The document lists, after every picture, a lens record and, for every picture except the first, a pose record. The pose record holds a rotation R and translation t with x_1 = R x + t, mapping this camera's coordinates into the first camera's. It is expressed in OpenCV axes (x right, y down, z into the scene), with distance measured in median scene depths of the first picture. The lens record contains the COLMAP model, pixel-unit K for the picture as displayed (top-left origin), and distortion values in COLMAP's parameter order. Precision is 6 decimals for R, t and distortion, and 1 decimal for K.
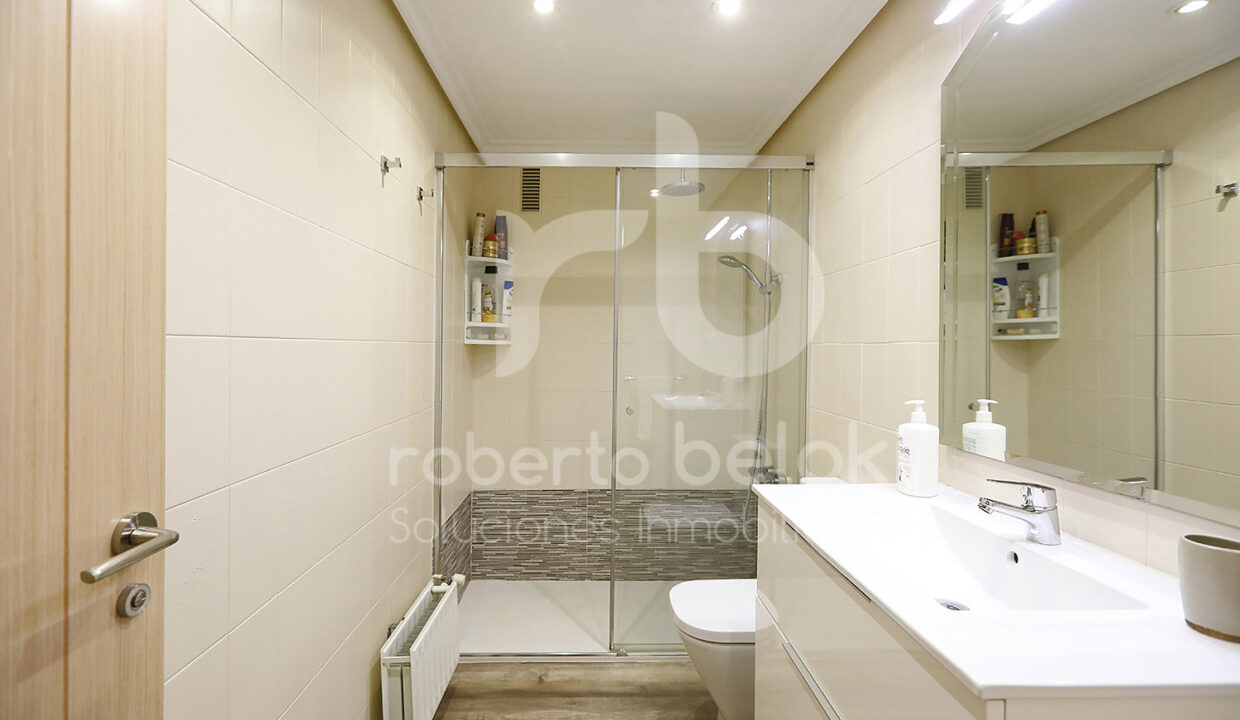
lens RADIAL K [[558.5, 0, 614.1], [0, 558.5, 355.2], [0, 0, 1]] dist [0.001188, 0.001043]
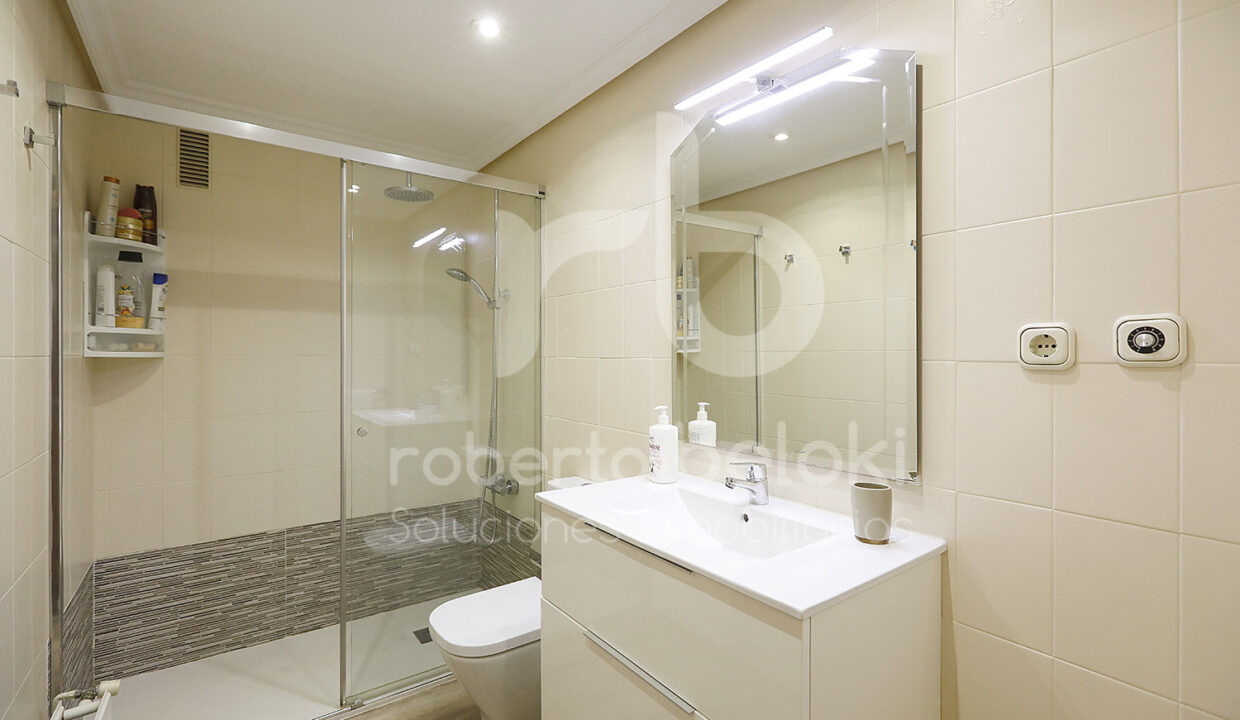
lens RADIAL K [[558.5, 0, 587.0], [0, 558.5, 356.0], [0, 0, 1]] dist [0.001188, 0.001043]
pose [[0.809514, -0.005525, 0.587074, -0.185972], [0.007675, 0.999970, -0.001172, -0.017370], [-0.587050, 0.005455, 0.809532, 0.051882]]
